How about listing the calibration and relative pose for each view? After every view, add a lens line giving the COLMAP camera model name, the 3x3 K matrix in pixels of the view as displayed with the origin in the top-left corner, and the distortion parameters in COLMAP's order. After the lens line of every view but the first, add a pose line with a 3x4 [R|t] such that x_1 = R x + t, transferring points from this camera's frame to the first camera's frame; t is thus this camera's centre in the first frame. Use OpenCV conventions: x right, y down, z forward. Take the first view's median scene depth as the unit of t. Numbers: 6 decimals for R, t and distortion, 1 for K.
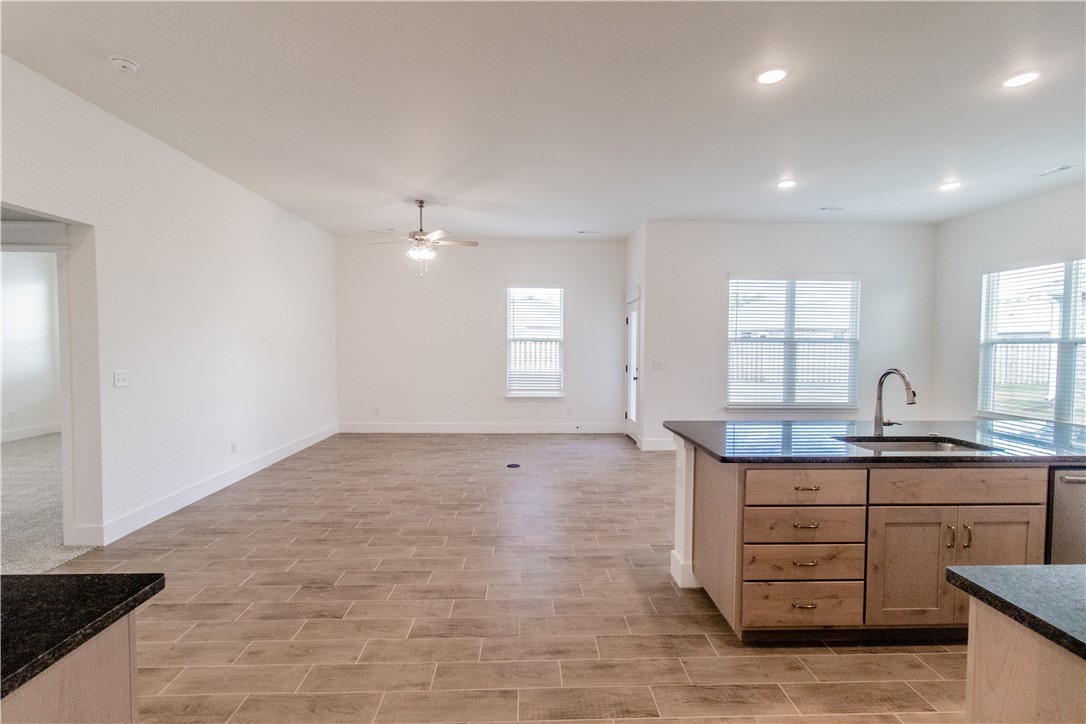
lens RADIAL K [[509.0, 0, 558.9], [0, 509.0, 362.6], [0, 0, 1]] dist [0.001986, 0.000480]
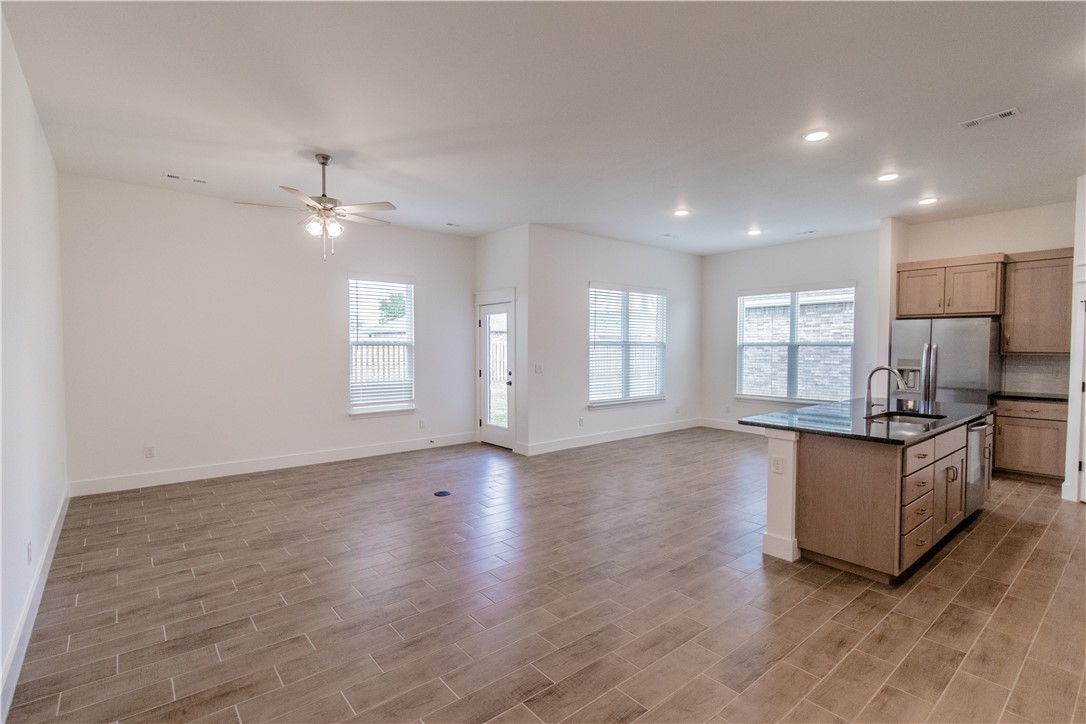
lens RADIAL K [[509.0, 0, 558.9], [0, 509.0, 362.6], [0, 0, 1]] dist [0.001986, 0.000480]
pose [[0.788261, -0.025645, 0.614807, -0.421603], [0.026230, 0.999623, 0.008067, -0.015626], [-0.614782, 0.009768, 0.788636, 0.197609]]
